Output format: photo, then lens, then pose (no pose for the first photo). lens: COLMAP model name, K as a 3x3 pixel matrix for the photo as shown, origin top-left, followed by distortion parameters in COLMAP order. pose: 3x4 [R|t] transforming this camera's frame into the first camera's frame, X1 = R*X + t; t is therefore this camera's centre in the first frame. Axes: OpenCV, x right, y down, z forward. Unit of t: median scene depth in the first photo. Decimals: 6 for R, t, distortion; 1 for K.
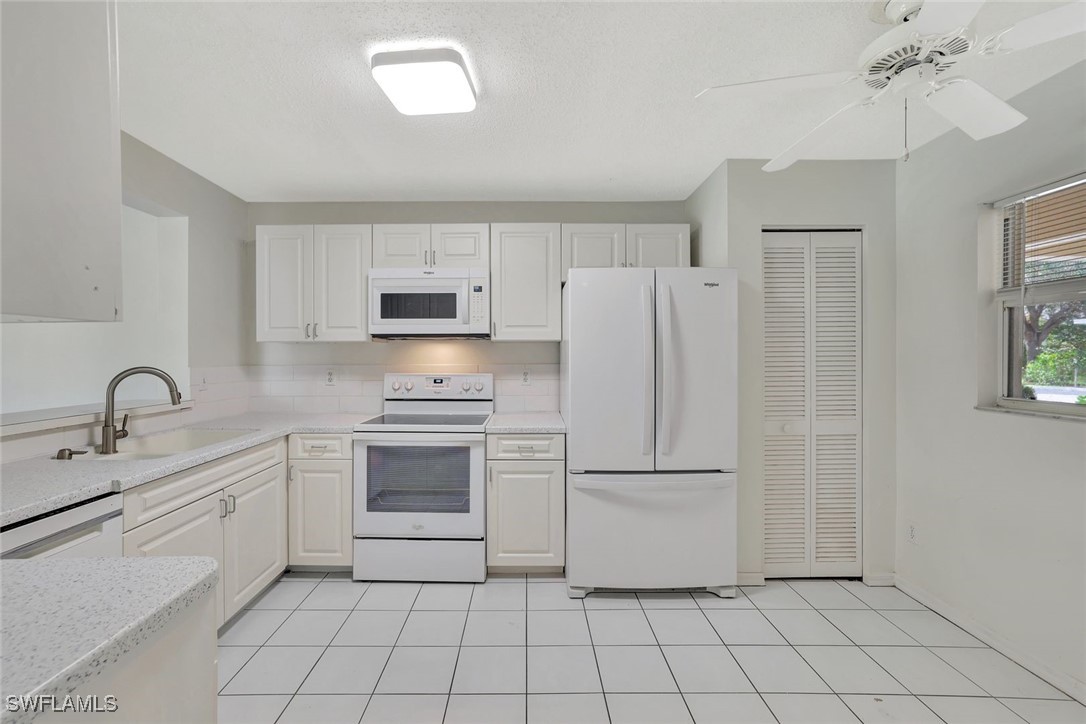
lens RADIAL K [[463.6, 0, 527.7], [0, 463.6, 358.8], [0, 0, 1]] dist [-0.031259, 0.018815]
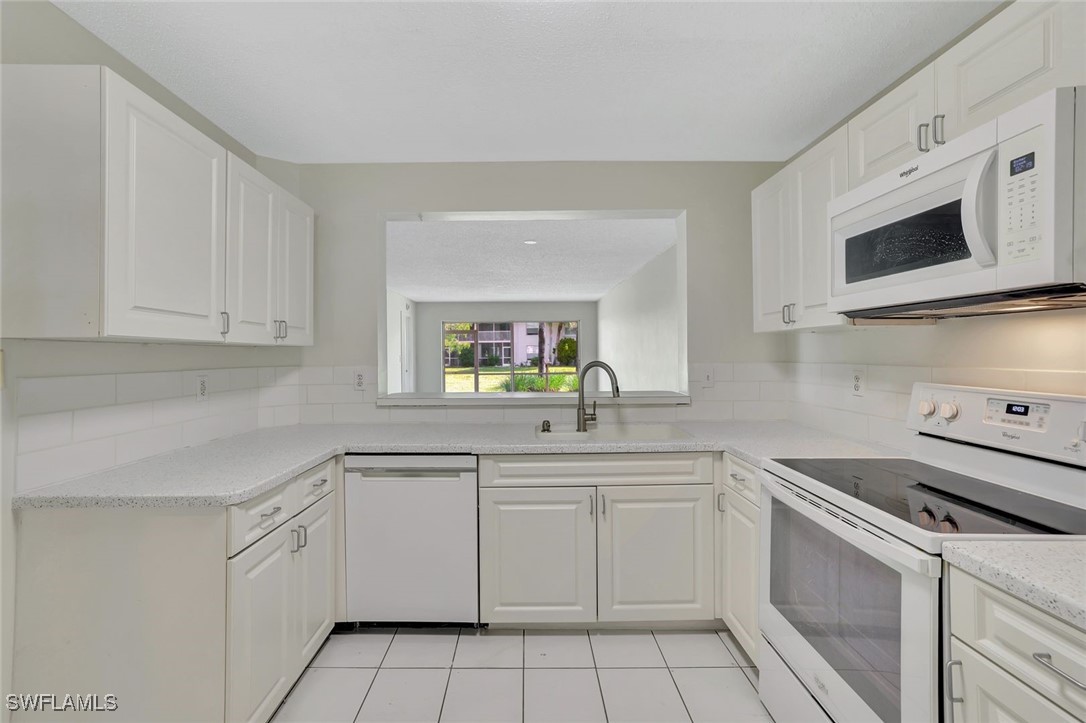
lens RADIAL K [[475.6, 0, 524.8], [0, 475.6, 352.9], [0, 0, 1]] dist [-0.018496, 0.013156]
pose [[-0.002856, 0.001870, -0.999994, 0.282513], [0.001416, 0.999997, 0.001866, -0.005006], [0.999995, -0.001411, -0.002859, 0.661473]]
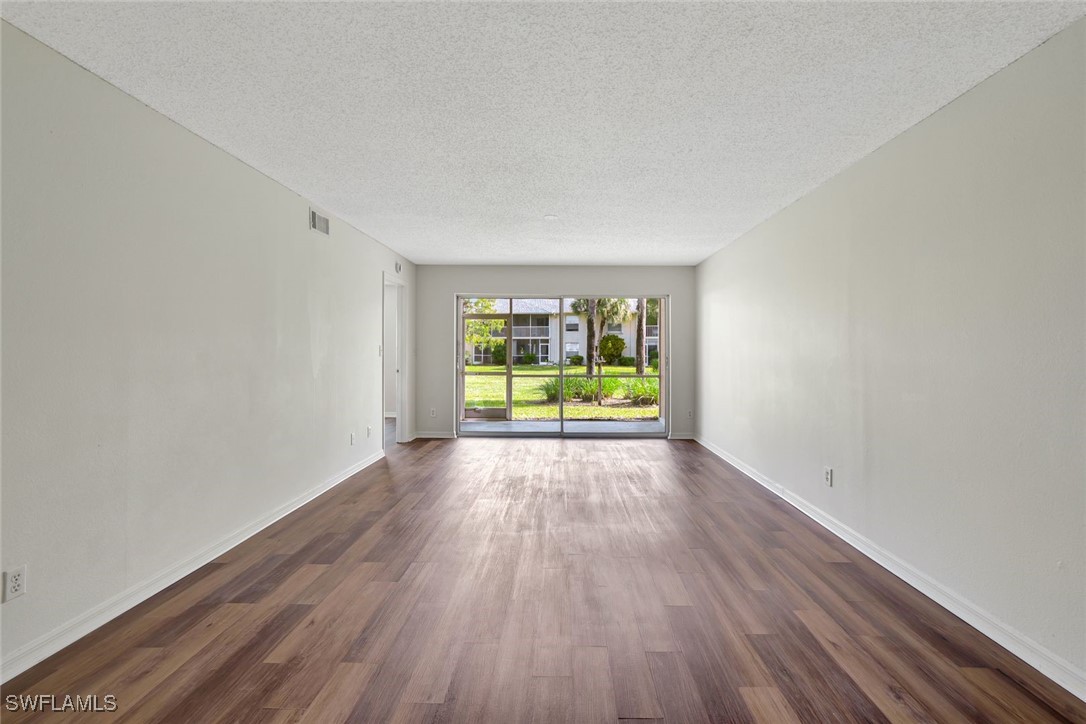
lens RADIAL K [[475.6, 0, 524.8], [0, 475.6, 353.4], [0, 0, 1]] dist [-0.018496, 0.013156]
pose [[-0.076507, 0.005605, -0.997053, -1.165634], [-0.010204, 0.999927, 0.006404, 0.033721], [0.997017, 0.010664, -0.076444, 0.527893]]
